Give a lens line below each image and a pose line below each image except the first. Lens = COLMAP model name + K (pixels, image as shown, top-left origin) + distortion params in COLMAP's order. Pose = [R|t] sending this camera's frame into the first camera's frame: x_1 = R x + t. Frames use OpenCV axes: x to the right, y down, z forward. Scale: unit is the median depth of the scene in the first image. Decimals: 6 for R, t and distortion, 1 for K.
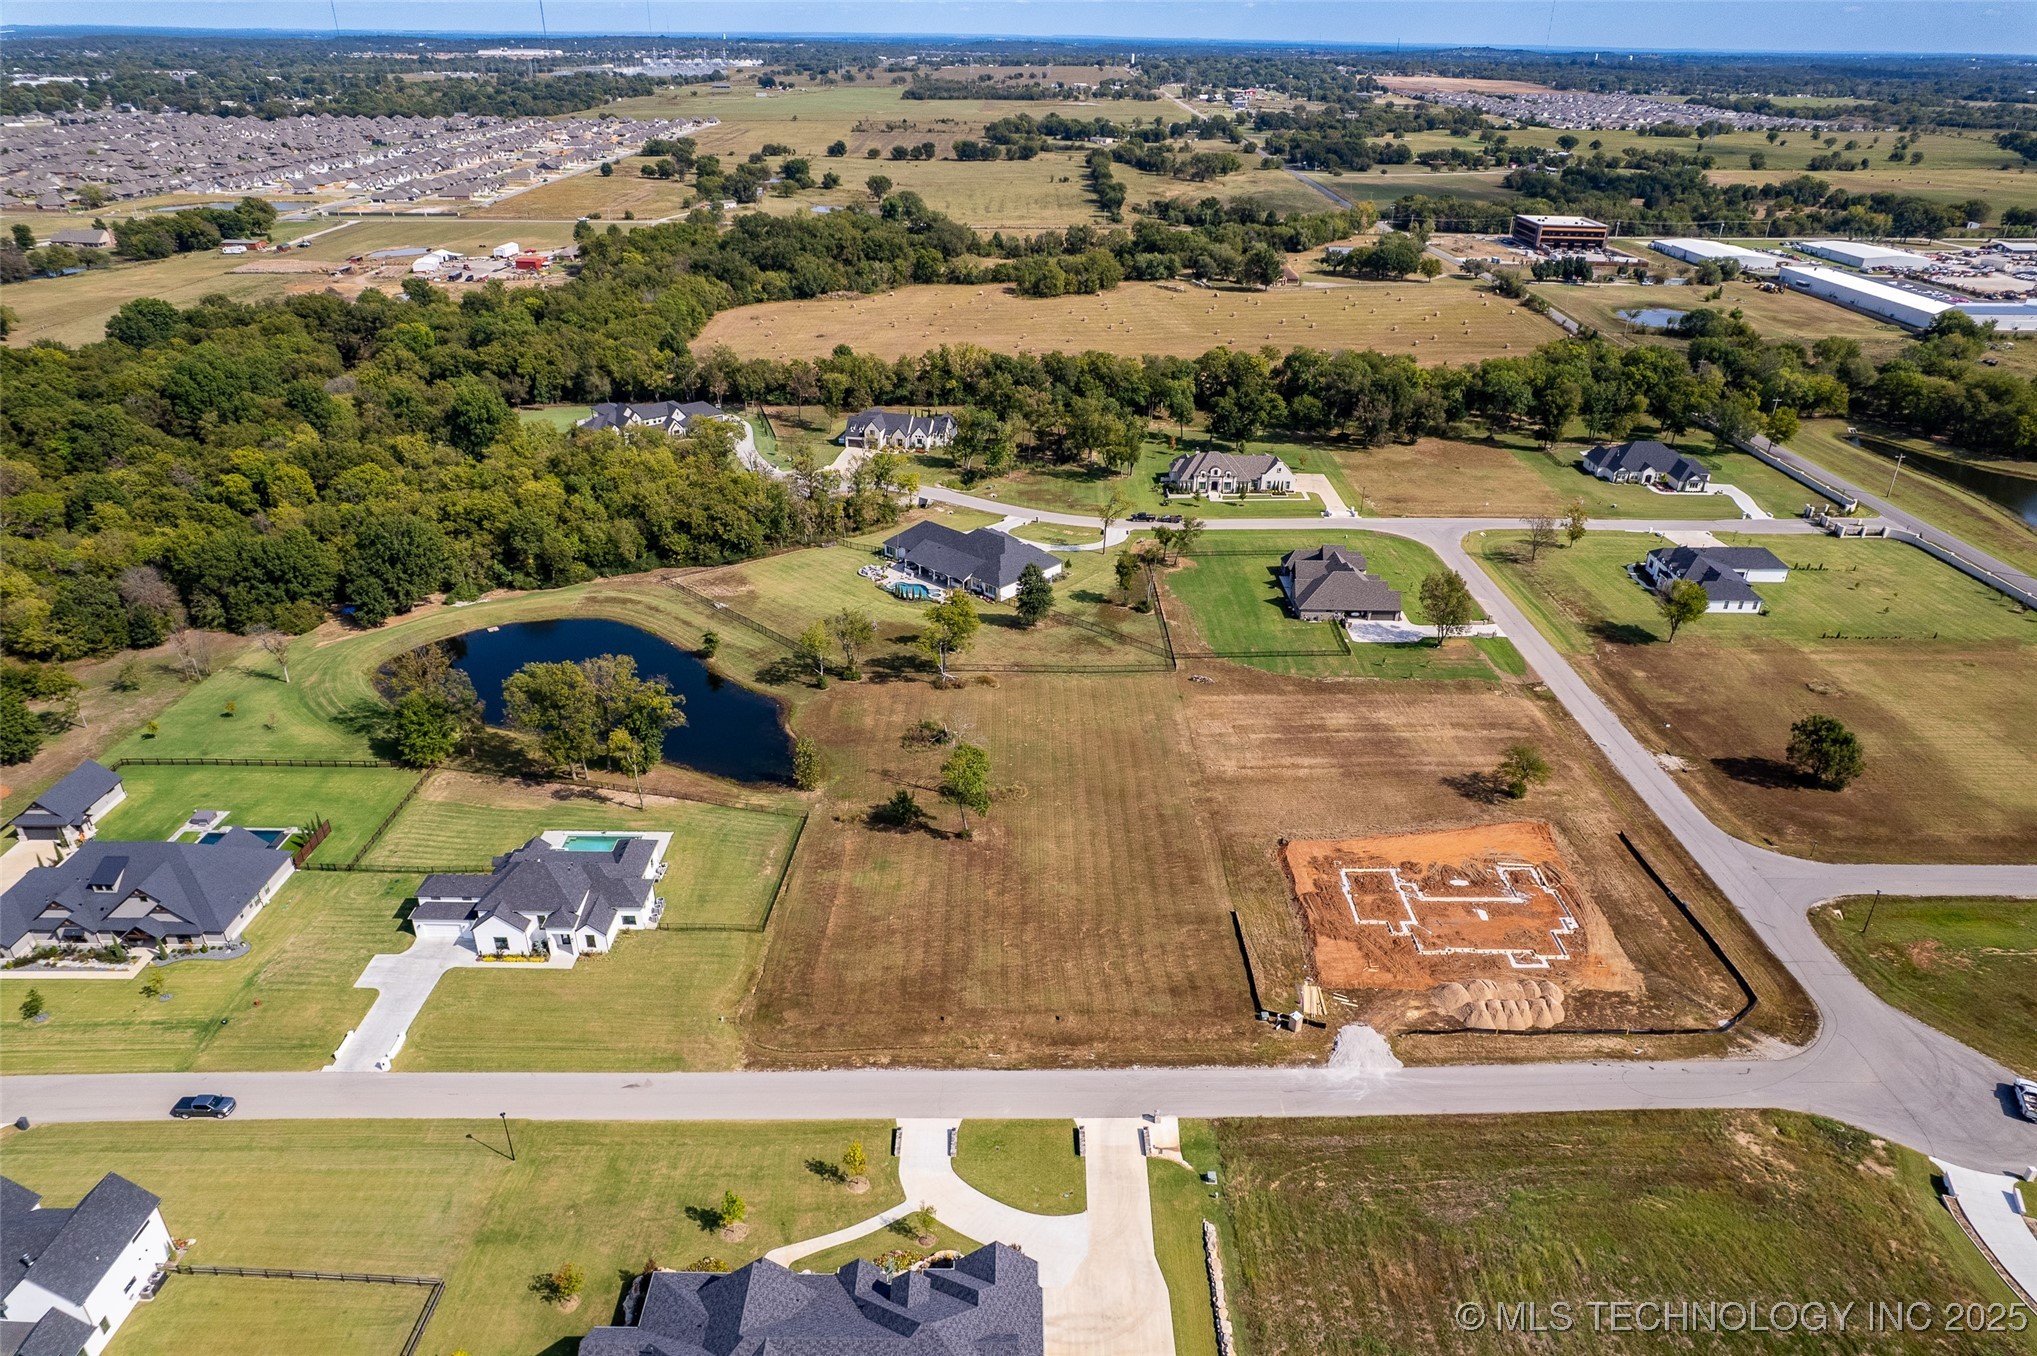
lens RADIAL K [[1304.6, 0, 1028.8], [0, 1304.6, 685.9], [0, 0, 1]] dist [-0.073850, 0.067634]
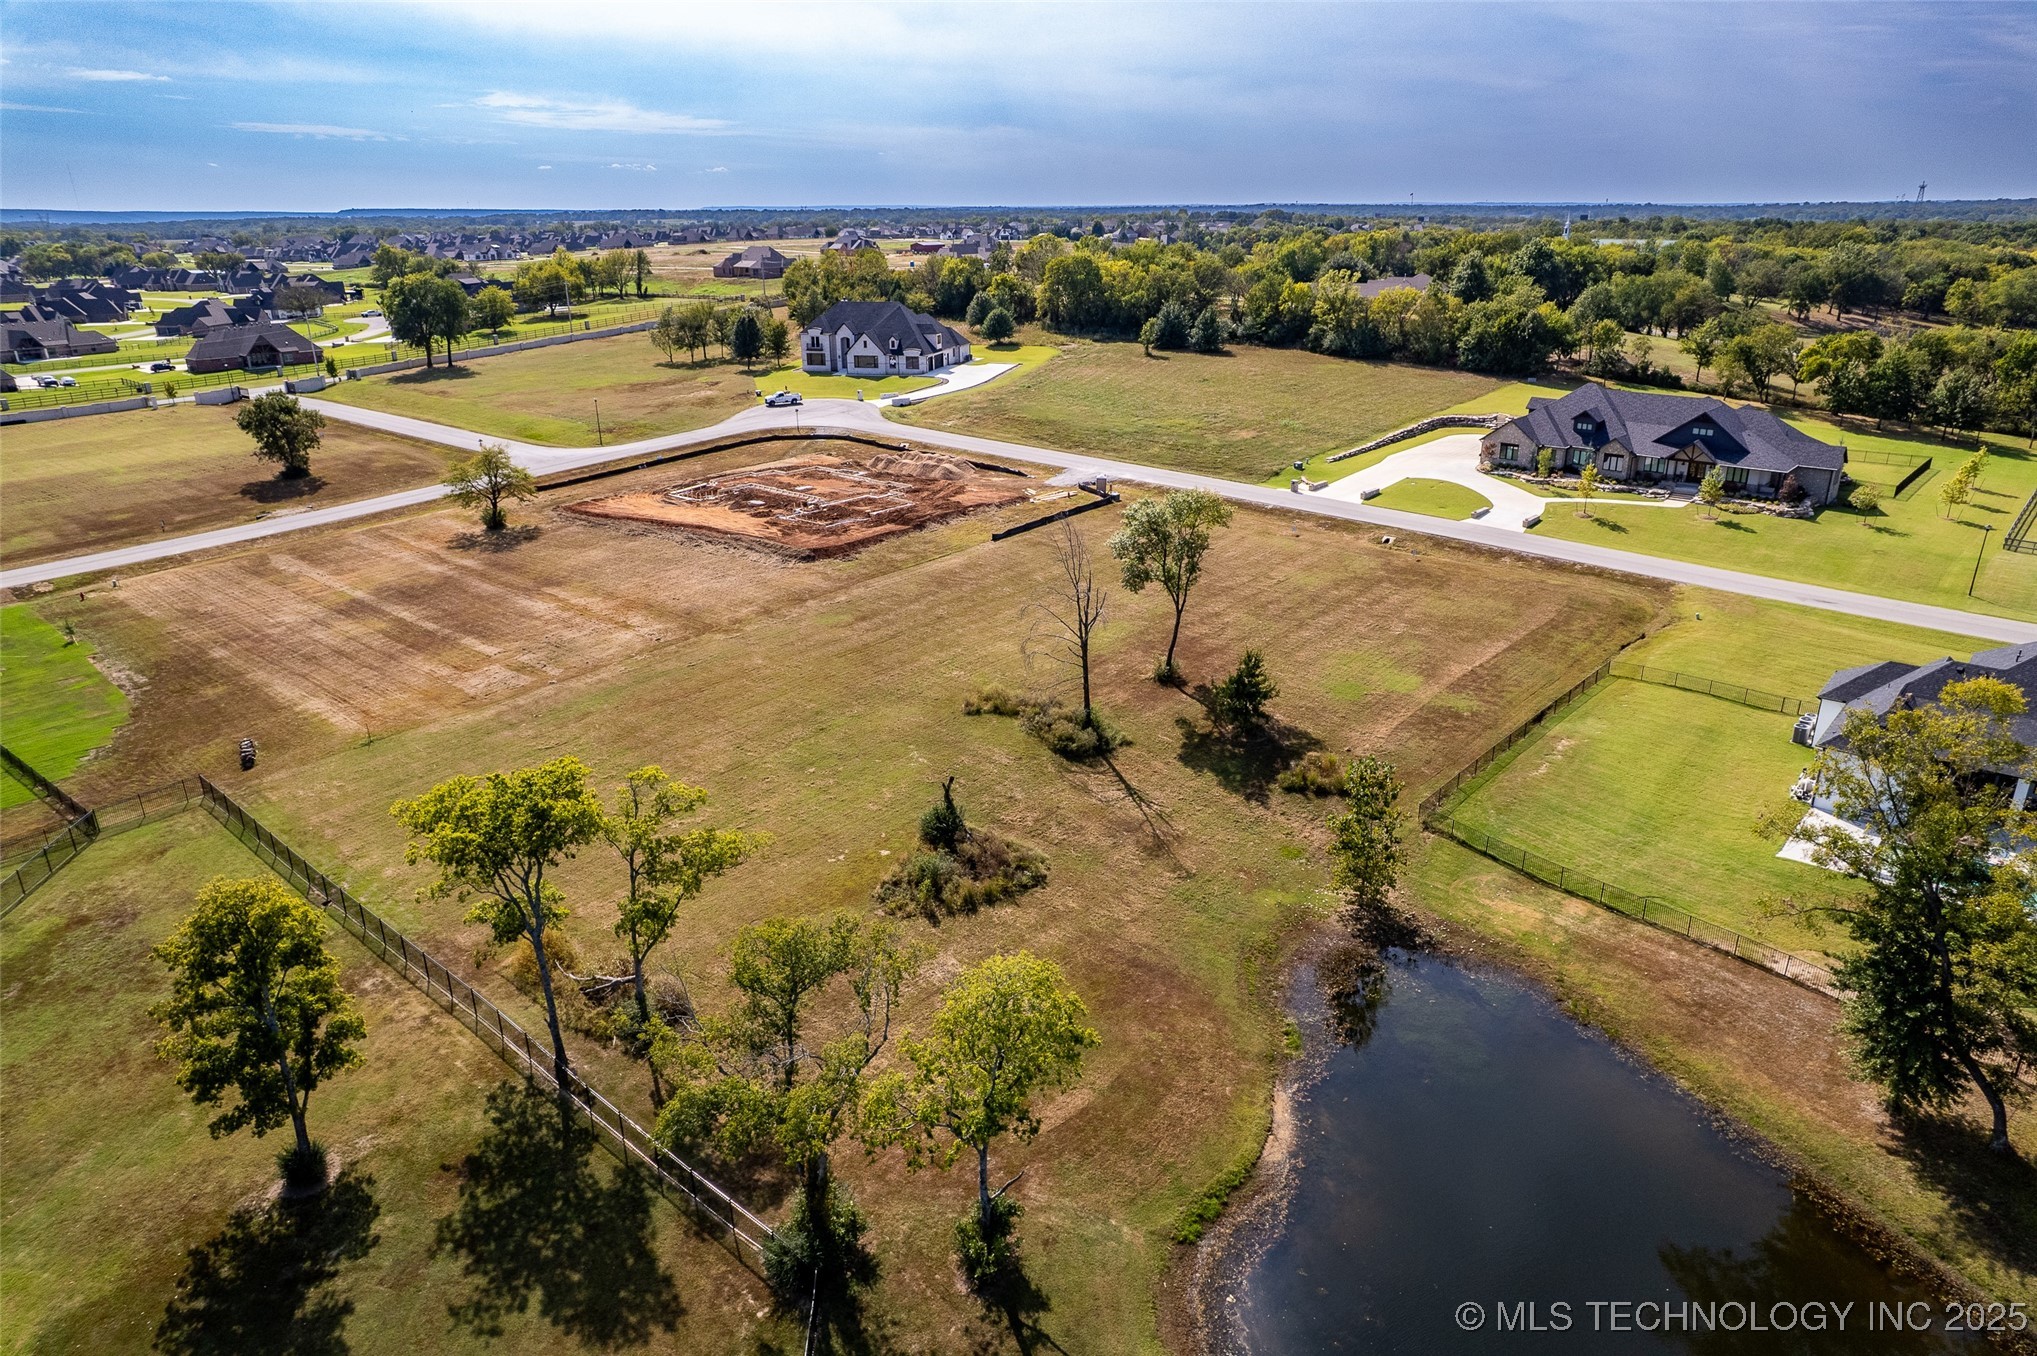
lens RADIAL K [[1304.6, 0, 1028.8], [0, 1304.6, 685.9], [0, 0, 1]] dist [-0.073850, 0.067634]
pose [[-0.751027, -0.237238, 0.616179, -0.274025], [0.300052, 0.708664, 0.638564, -0.195523], [-0.588155, 0.664465, -0.461042, 1.058976]]
